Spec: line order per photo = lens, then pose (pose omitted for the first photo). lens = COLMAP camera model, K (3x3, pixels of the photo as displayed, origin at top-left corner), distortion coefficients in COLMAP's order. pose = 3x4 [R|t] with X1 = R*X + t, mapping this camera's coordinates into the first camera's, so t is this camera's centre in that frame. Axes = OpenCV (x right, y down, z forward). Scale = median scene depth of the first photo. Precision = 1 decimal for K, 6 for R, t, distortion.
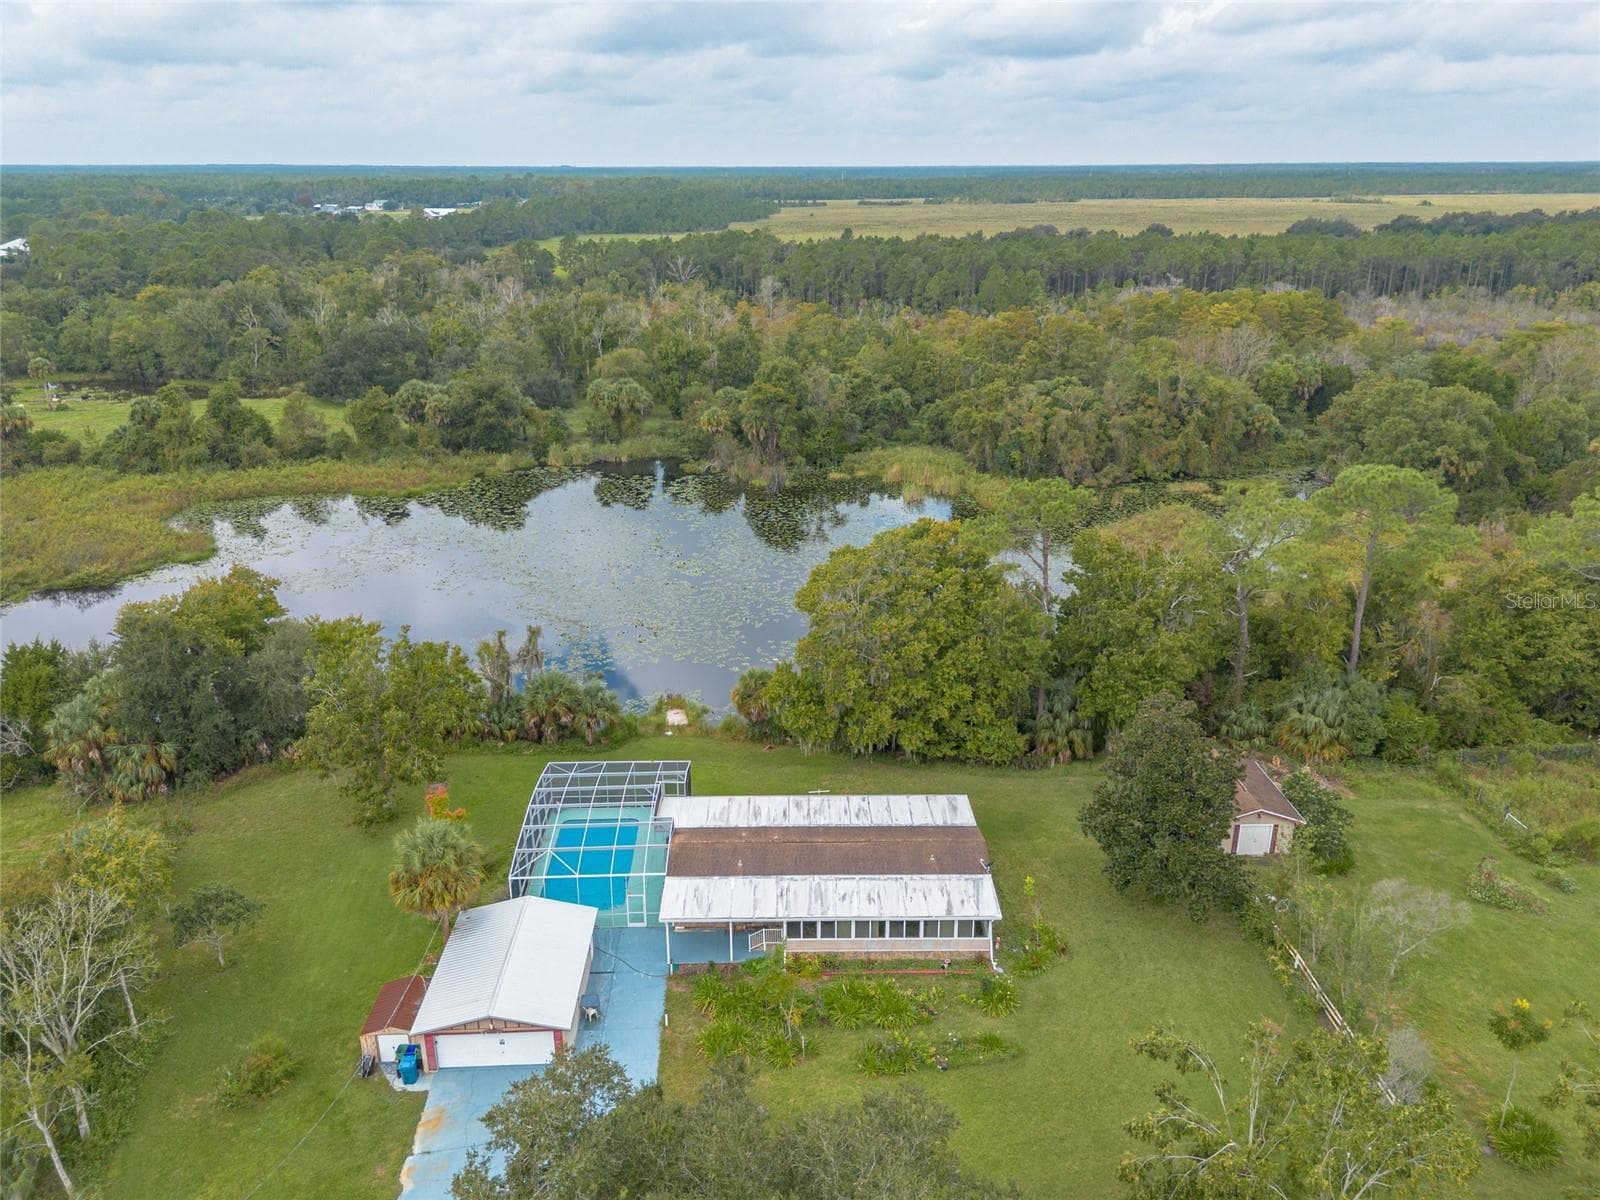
lens RADIAL K [[1164.0, 0, 800.0], [0, 1164.0, 600.0], [0, 0, 1]] dist [0.077060, -0.058478]
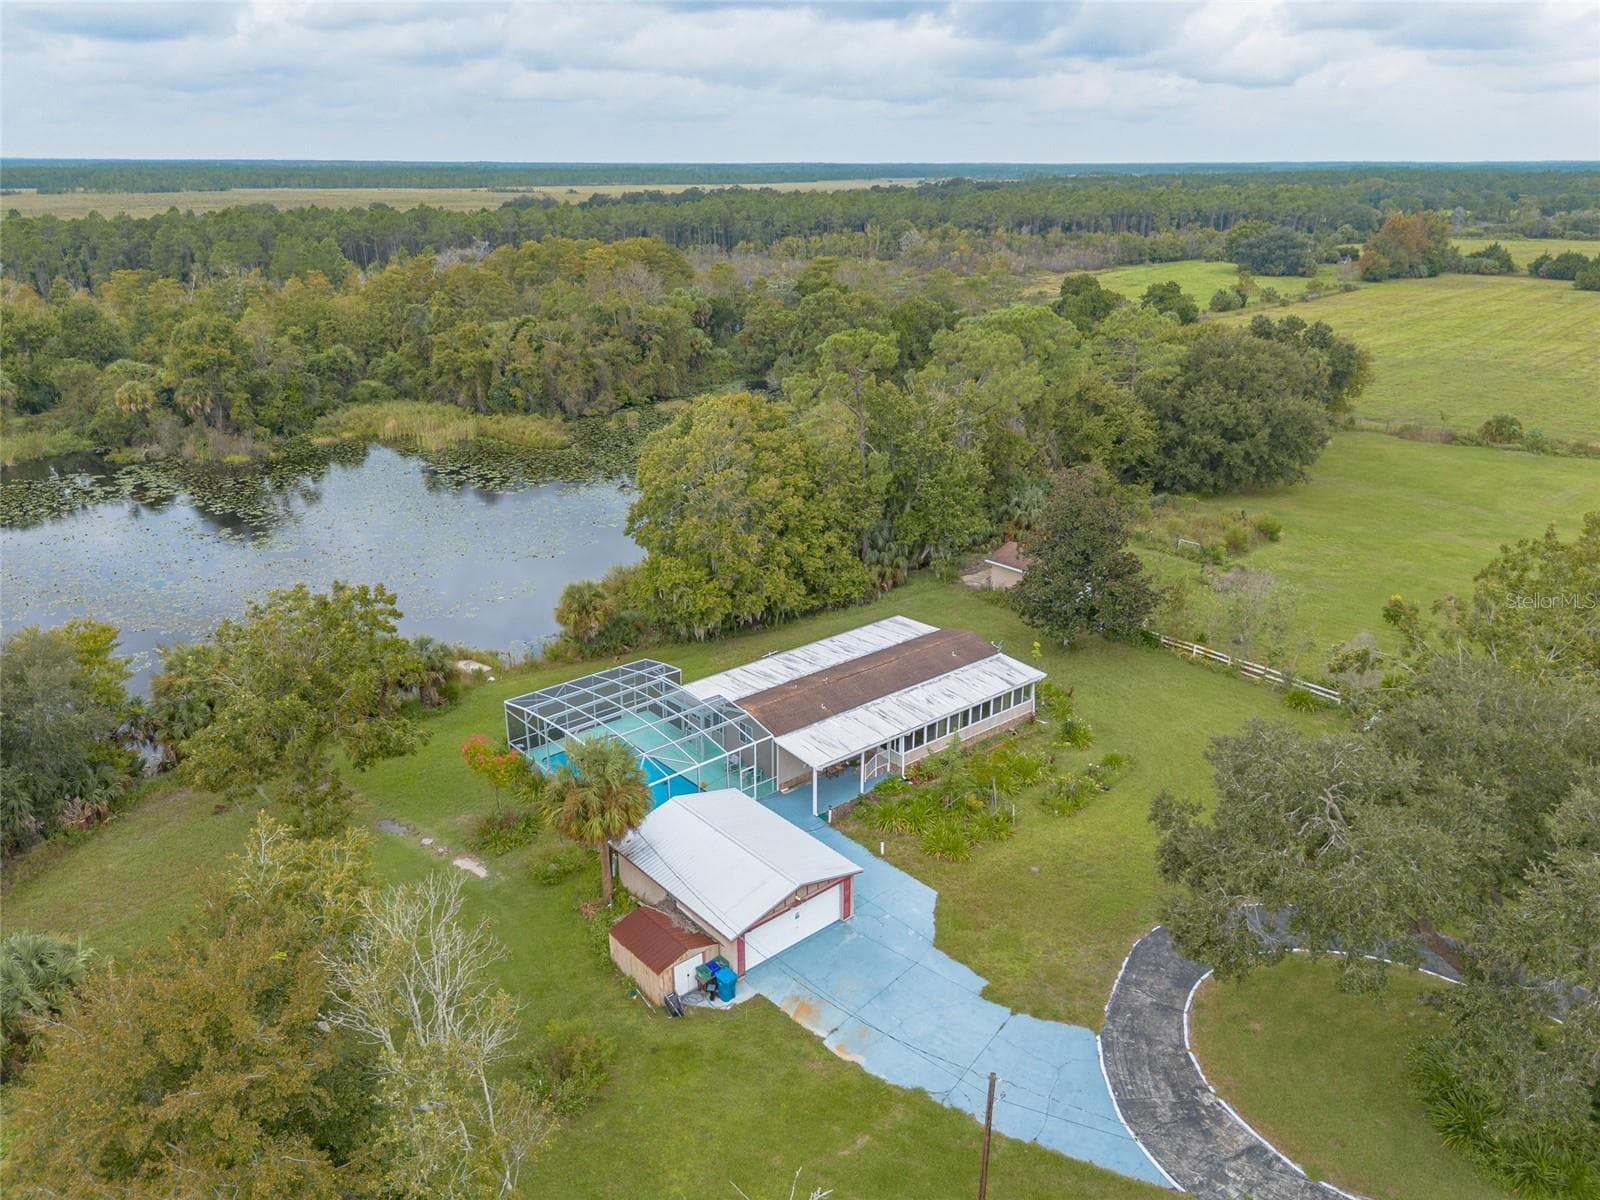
lens RADIAL K [[1143.7, 0, 800.0], [0, 1143.7, 600.0], [0, 0, 1]] dist [0.100954, -0.126530]
pose [[0.776333, -0.219794, 0.590760, -0.241462], [0.215883, 0.973266, 0.078408, 0.021439], [-0.592200, 0.066665, 0.803028, 0.085015]]
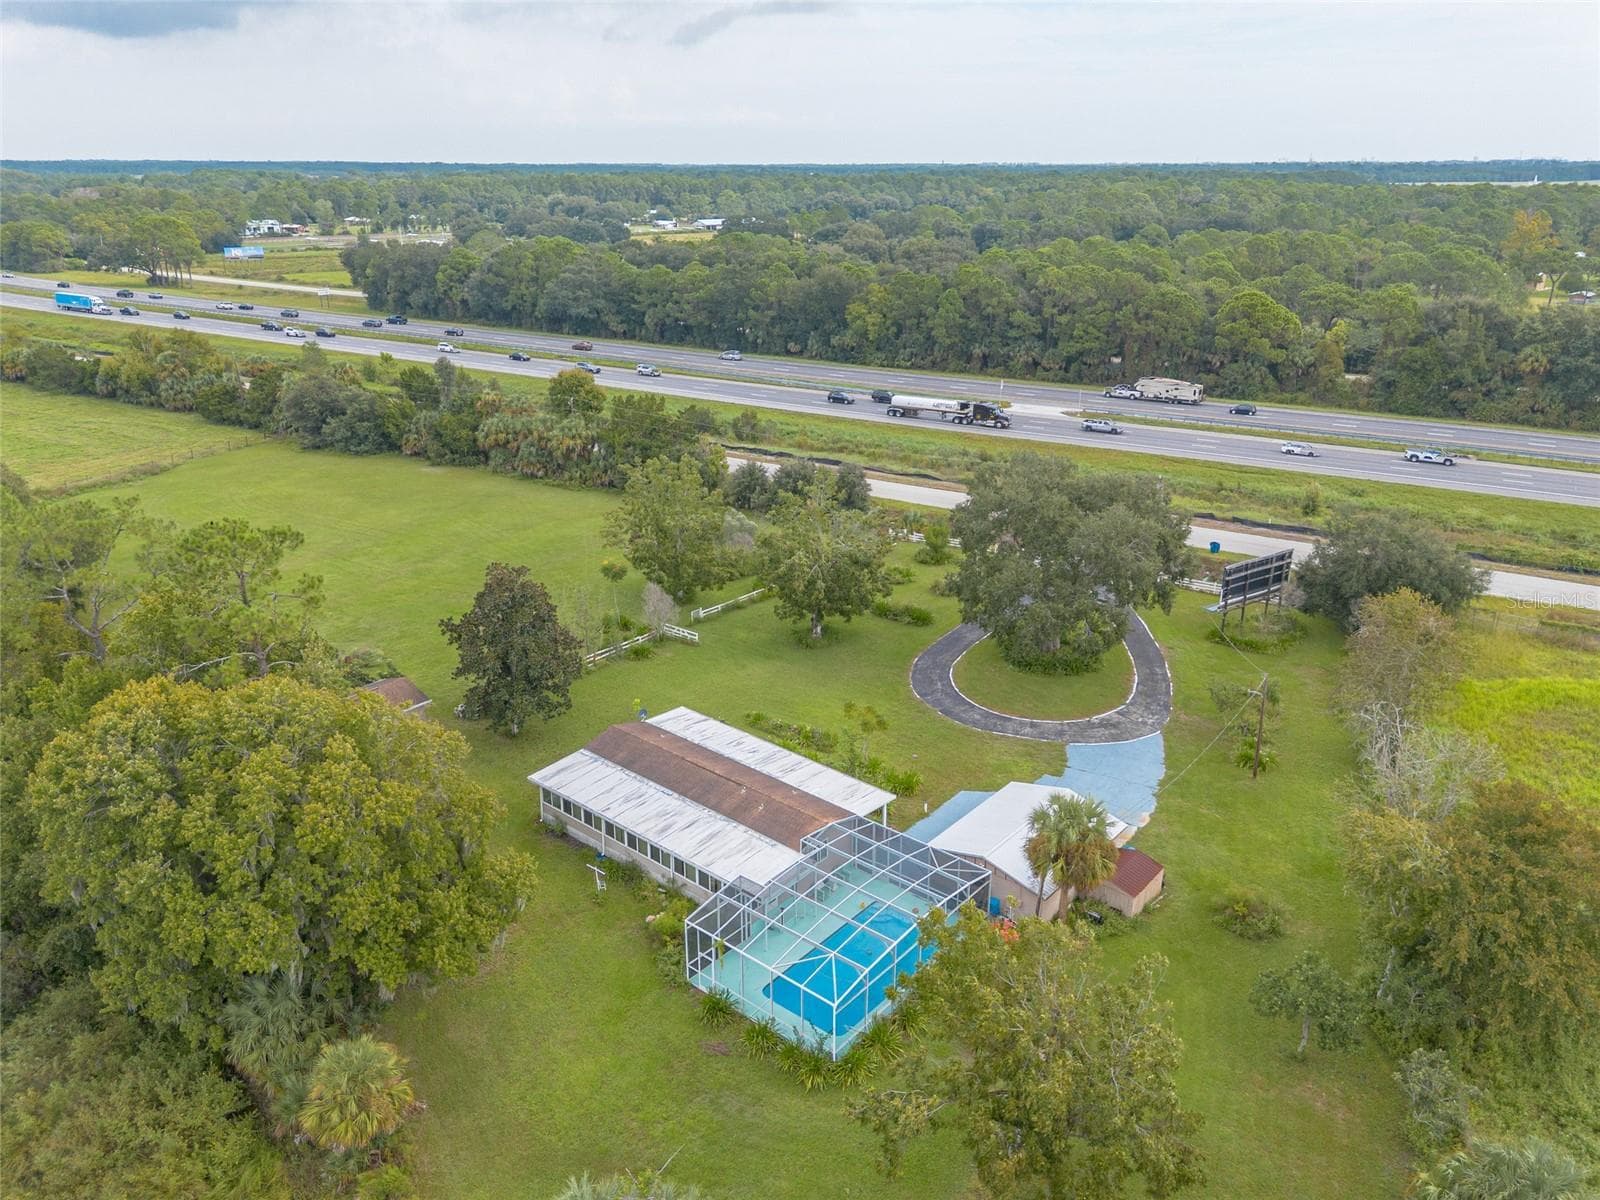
lens RADIAL K [[1143.7, 0, 800.0], [0, 1143.7, 600.0], [0, 0, 1]] dist [0.100954, -0.126530]
pose [[-0.755775, -0.210589, 0.620045, -0.244344], [0.235243, 0.796354, 0.557209, -0.176658], [-0.611117, 0.566986, -0.552325, 0.561488]]
